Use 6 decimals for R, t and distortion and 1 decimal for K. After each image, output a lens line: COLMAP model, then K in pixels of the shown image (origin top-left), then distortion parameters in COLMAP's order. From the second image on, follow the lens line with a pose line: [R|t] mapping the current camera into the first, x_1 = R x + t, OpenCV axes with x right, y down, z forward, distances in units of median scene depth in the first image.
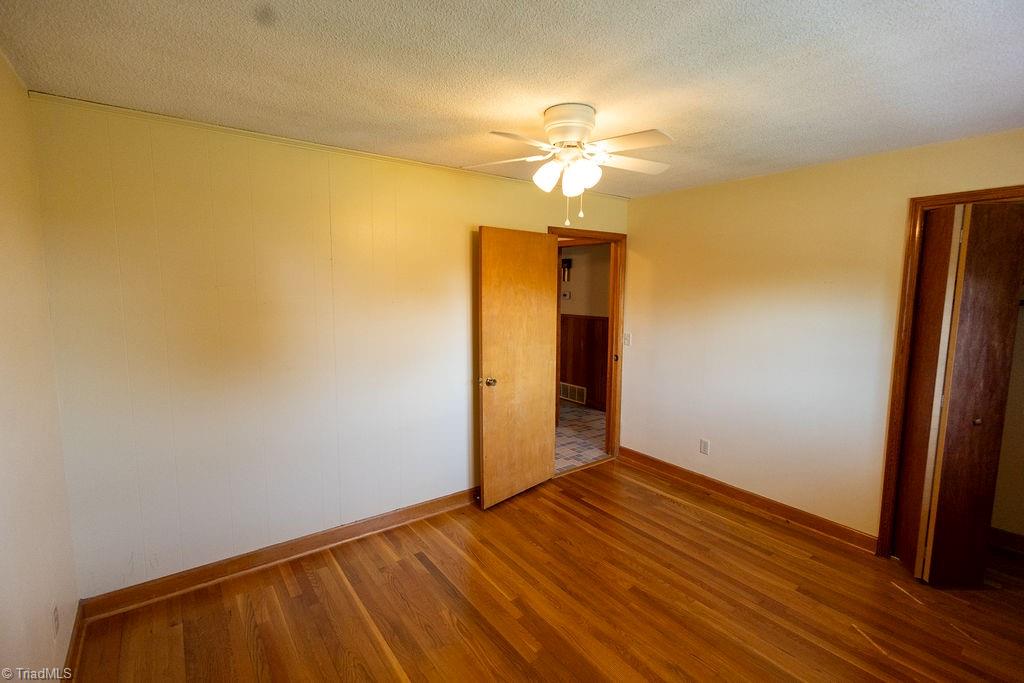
lens RADIAL K [[466.8, 0, 510.9], [0, 466.8, 340.7], [0, 0, 1]] dist [-0.000700, -0.000377]
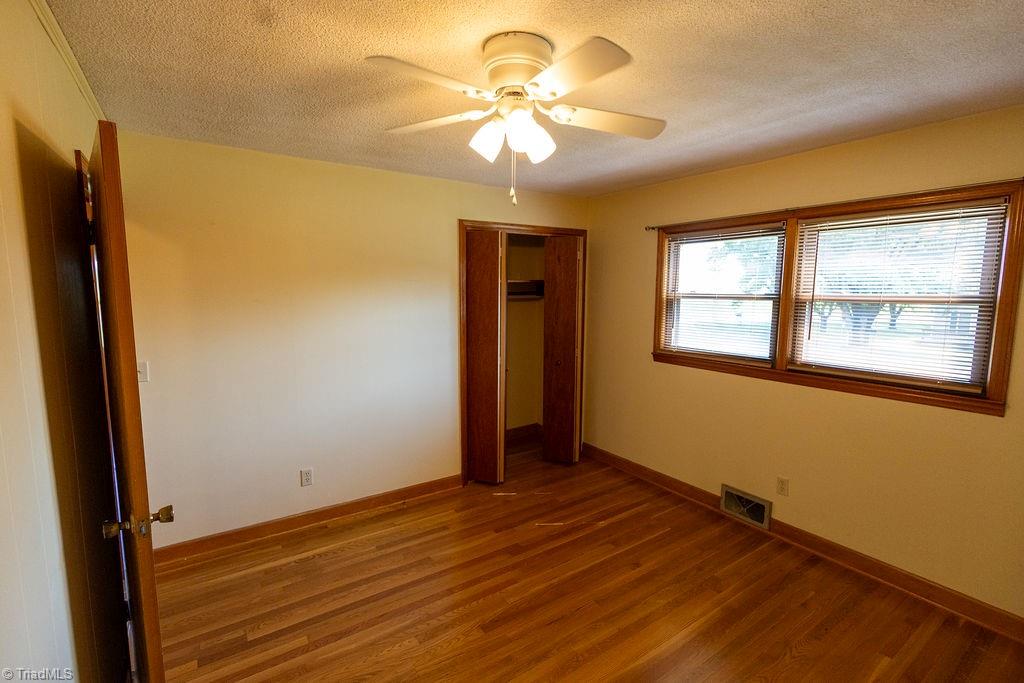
lens RADIAL K [[466.8, 0, 512.0], [0, 466.8, 339.5], [0, 0, 1]] dist [-0.000700, -0.000377]
pose [[0.035110, -0.113726, 0.992892, -0.424832], [0.113055, 0.987579, 0.109119, -0.074186], [-0.992968, 0.108420, 0.047531, 0.658531]]
